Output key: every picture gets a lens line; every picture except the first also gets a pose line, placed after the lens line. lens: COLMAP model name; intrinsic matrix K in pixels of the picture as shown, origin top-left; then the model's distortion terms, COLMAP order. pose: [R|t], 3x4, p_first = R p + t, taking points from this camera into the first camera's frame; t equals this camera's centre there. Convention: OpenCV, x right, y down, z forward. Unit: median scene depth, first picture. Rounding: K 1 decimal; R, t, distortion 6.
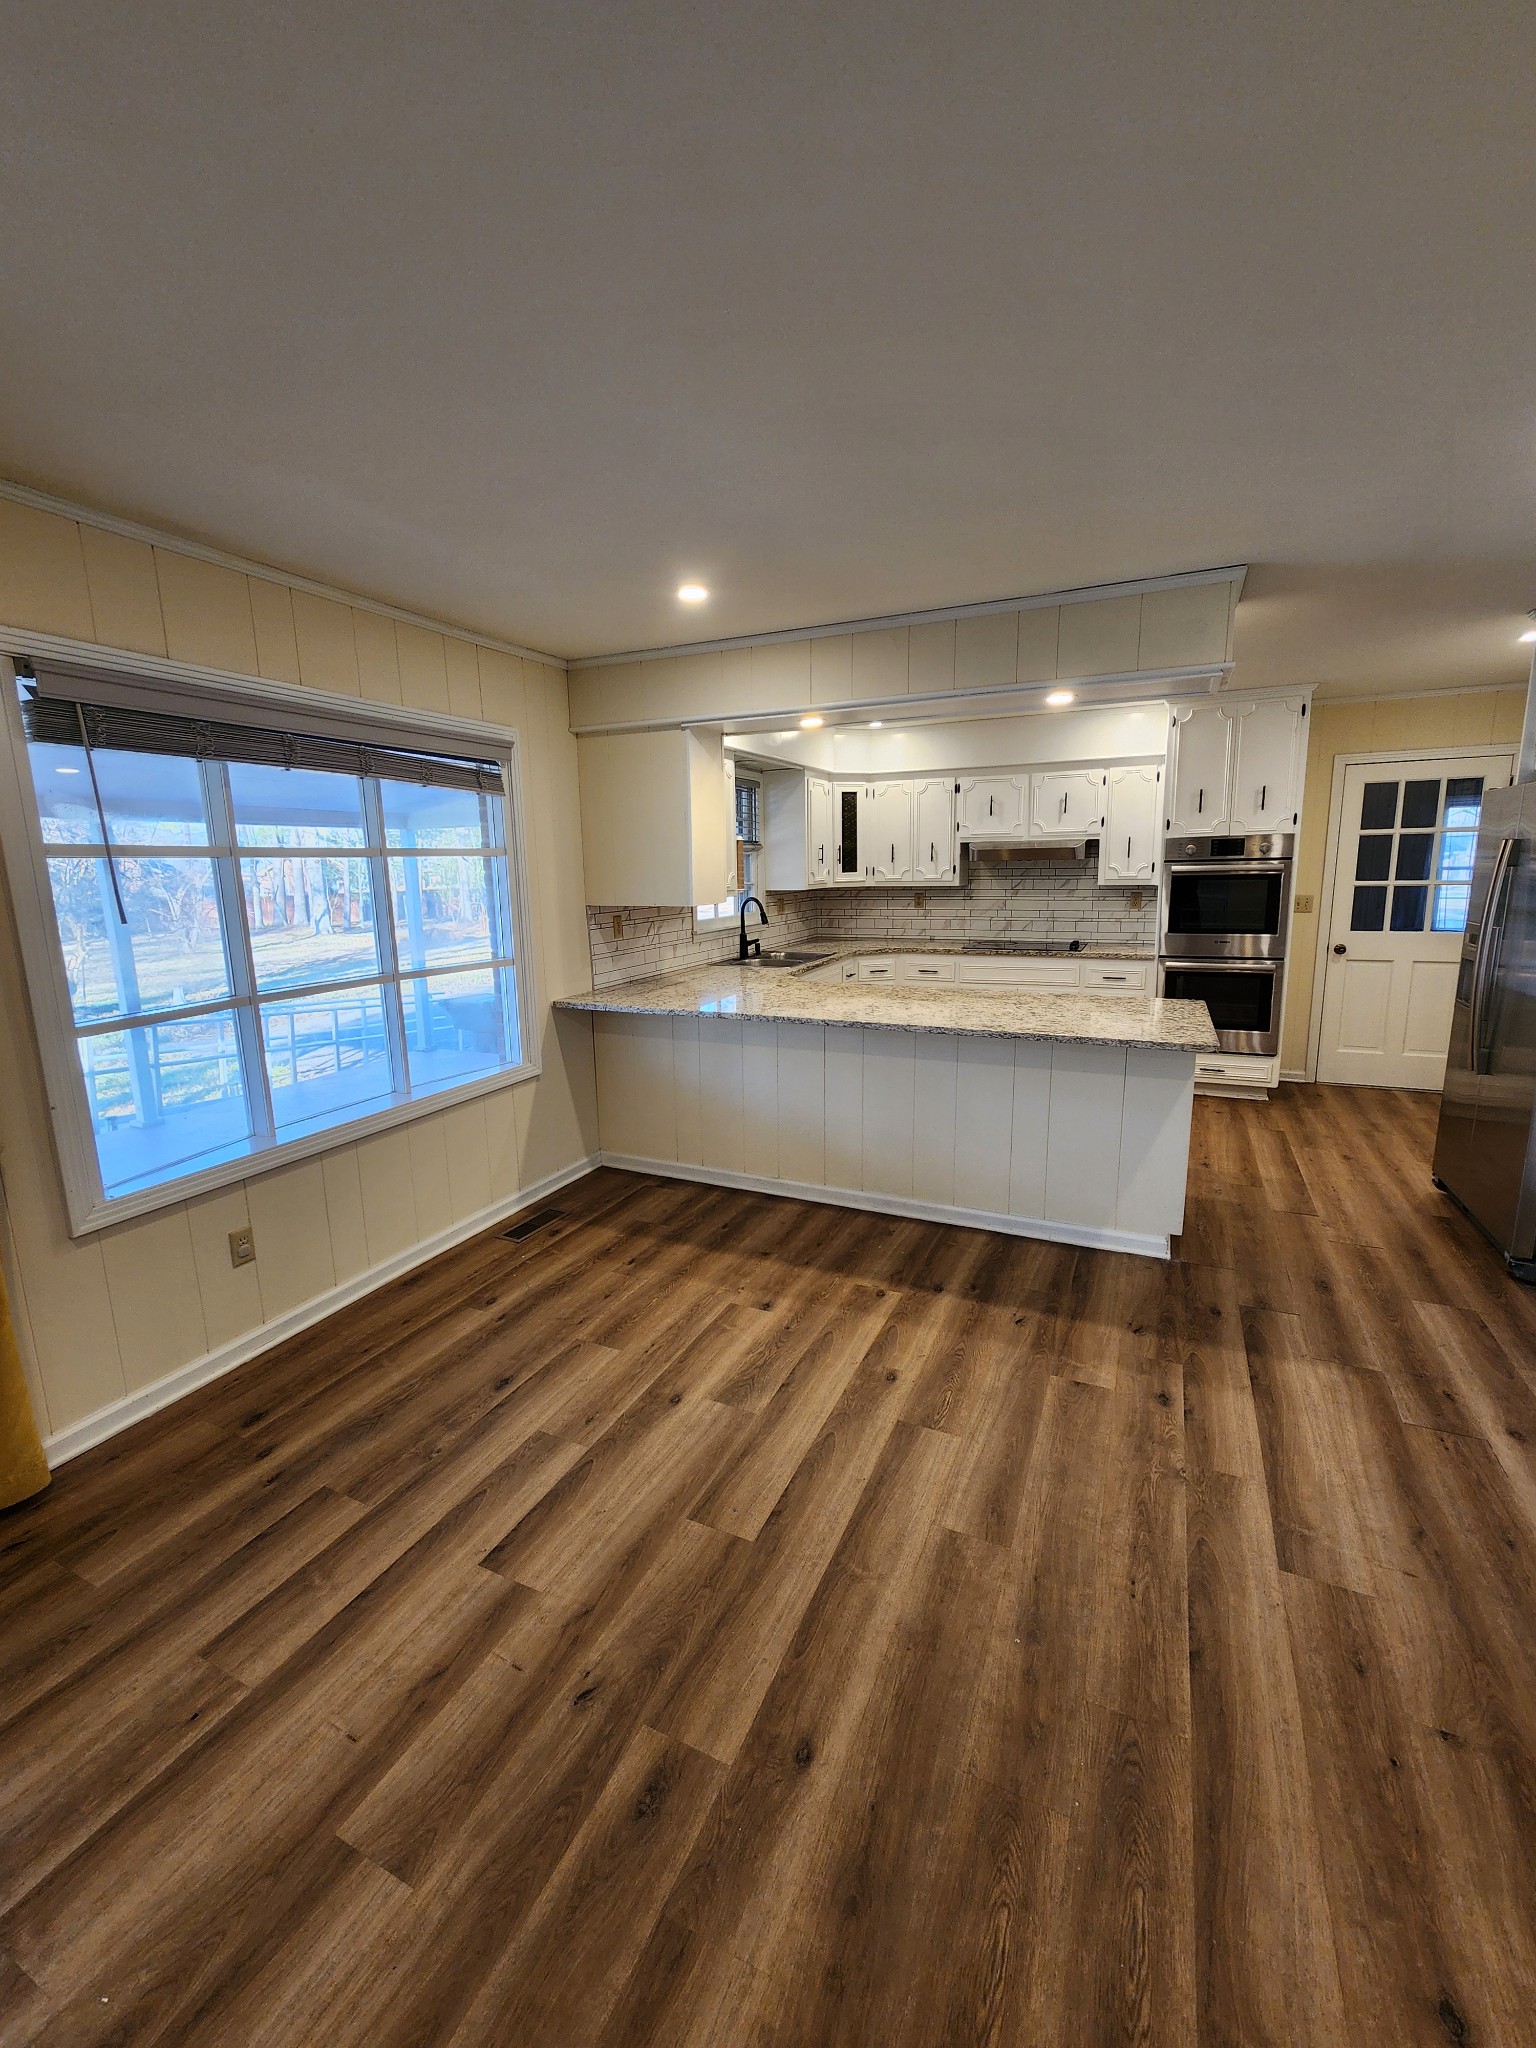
lens RADIAL K [[840.8, 0, 773.2], [0, 840.8, 1010.4], [0, 0, 1]] dist [-0.000002, -0.000070]
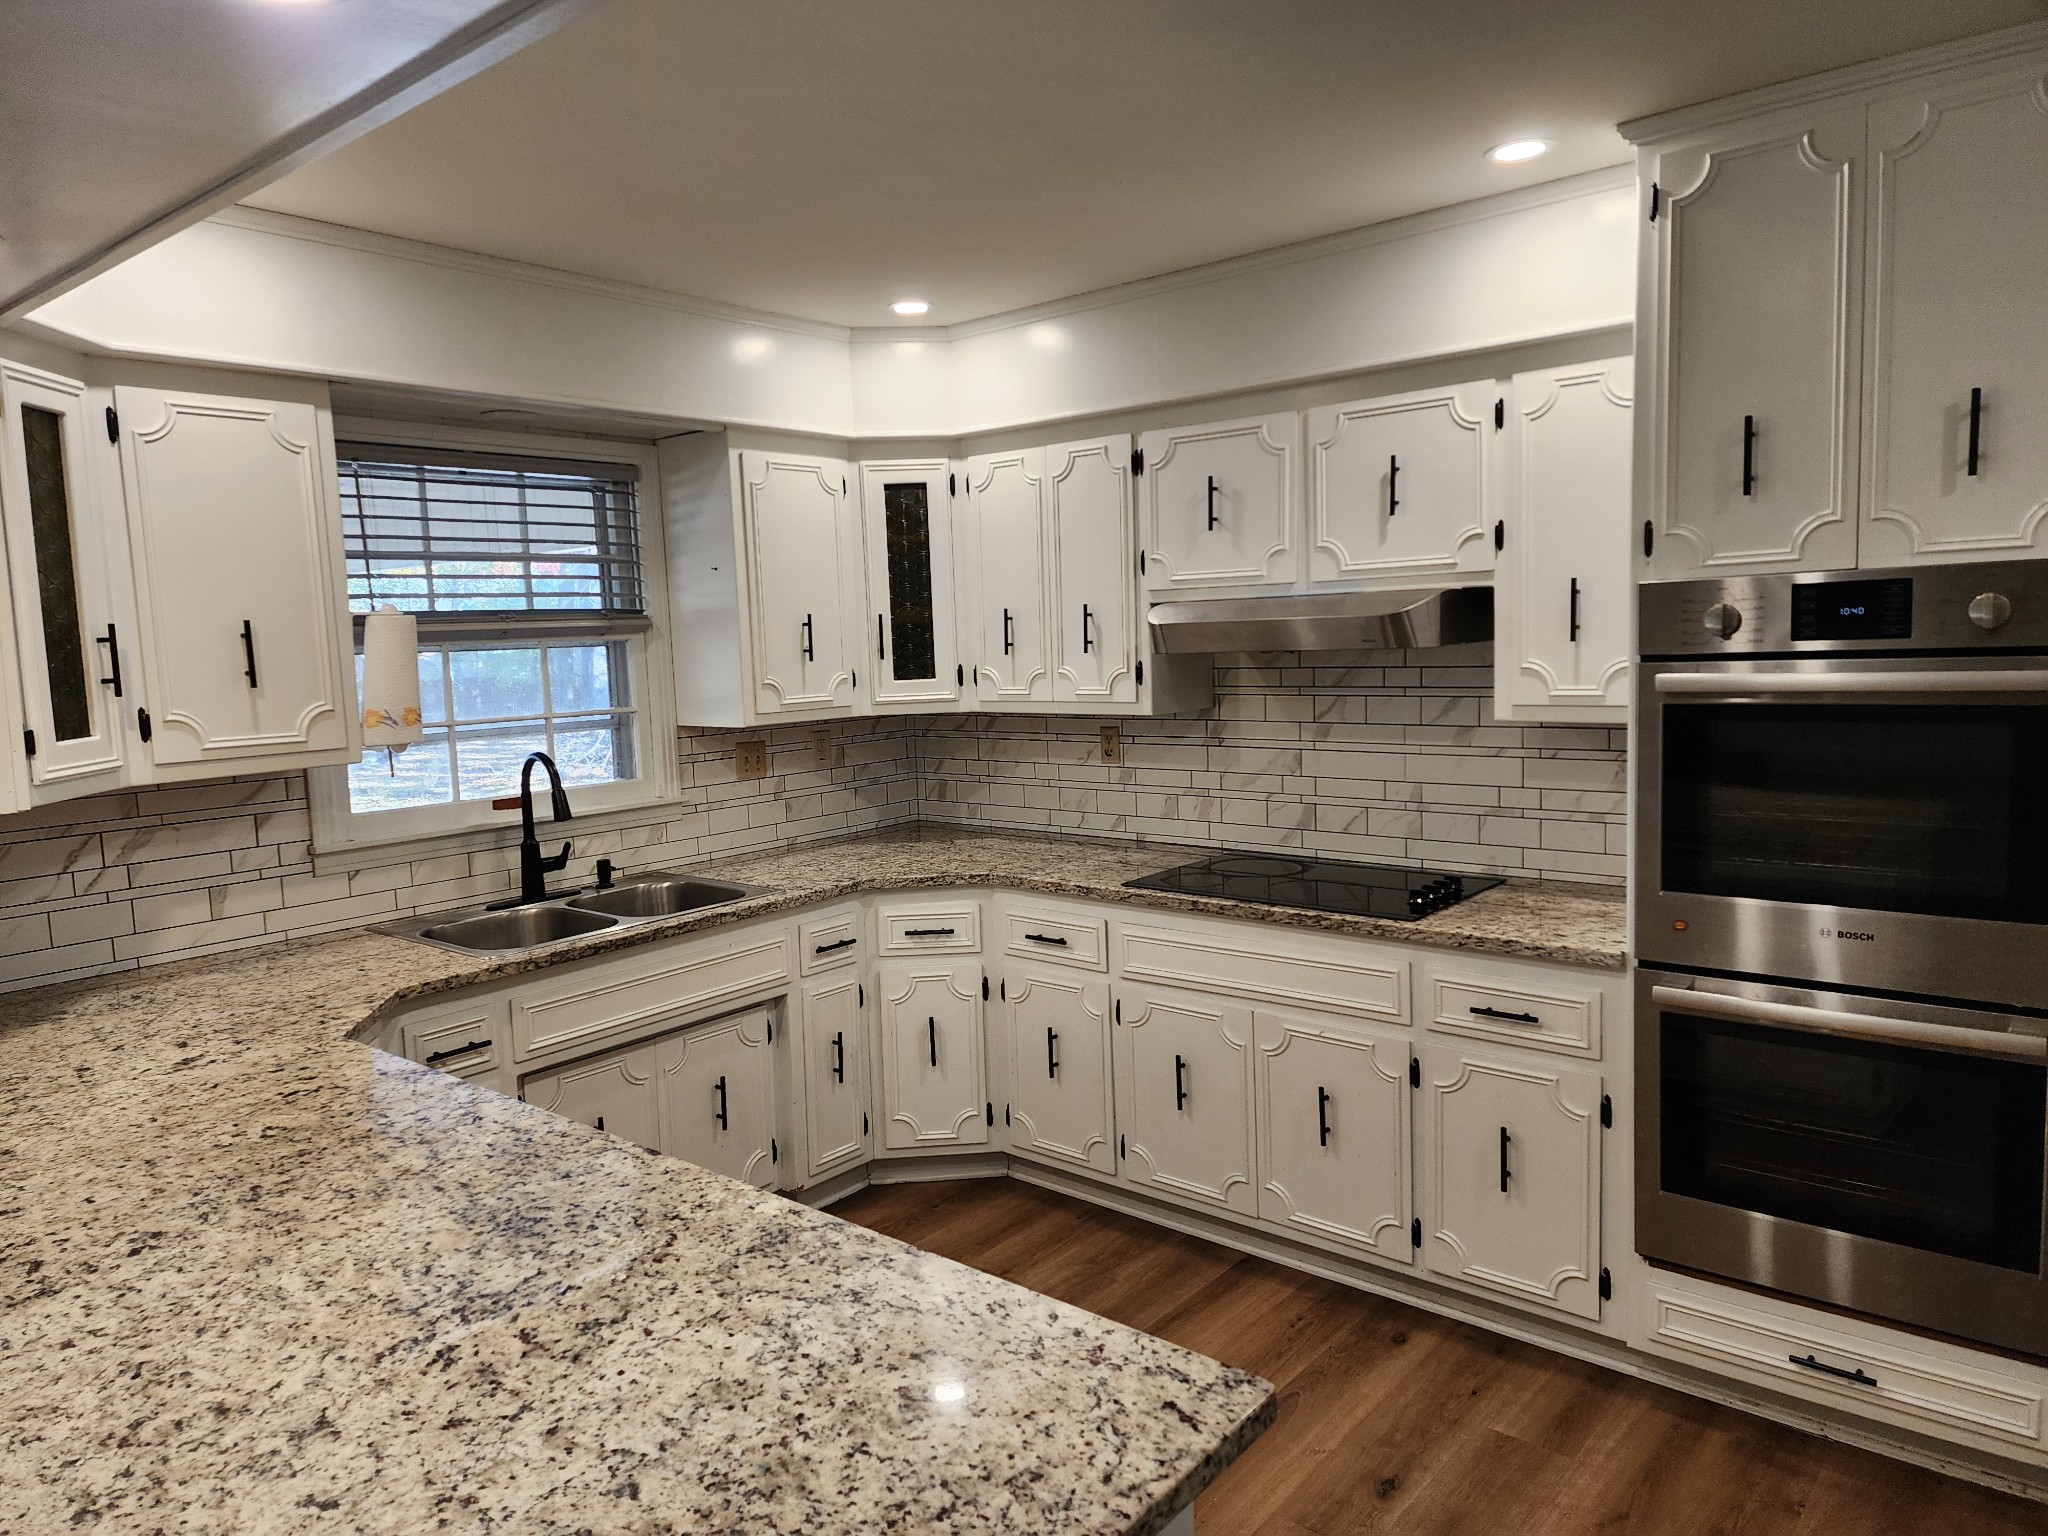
lens RADIAL K [[1324.8, 0, 1017.7], [0, 1324.8, 782.4], [0, 0, 1]] dist [0.007908, -0.001939]
pose [[0.963344, 0.016922, -0.267734, 0.326456], [-0.030994, 0.998346, -0.048422, -0.087710], [0.266472, 0.054946, 0.962275, 0.412820]]
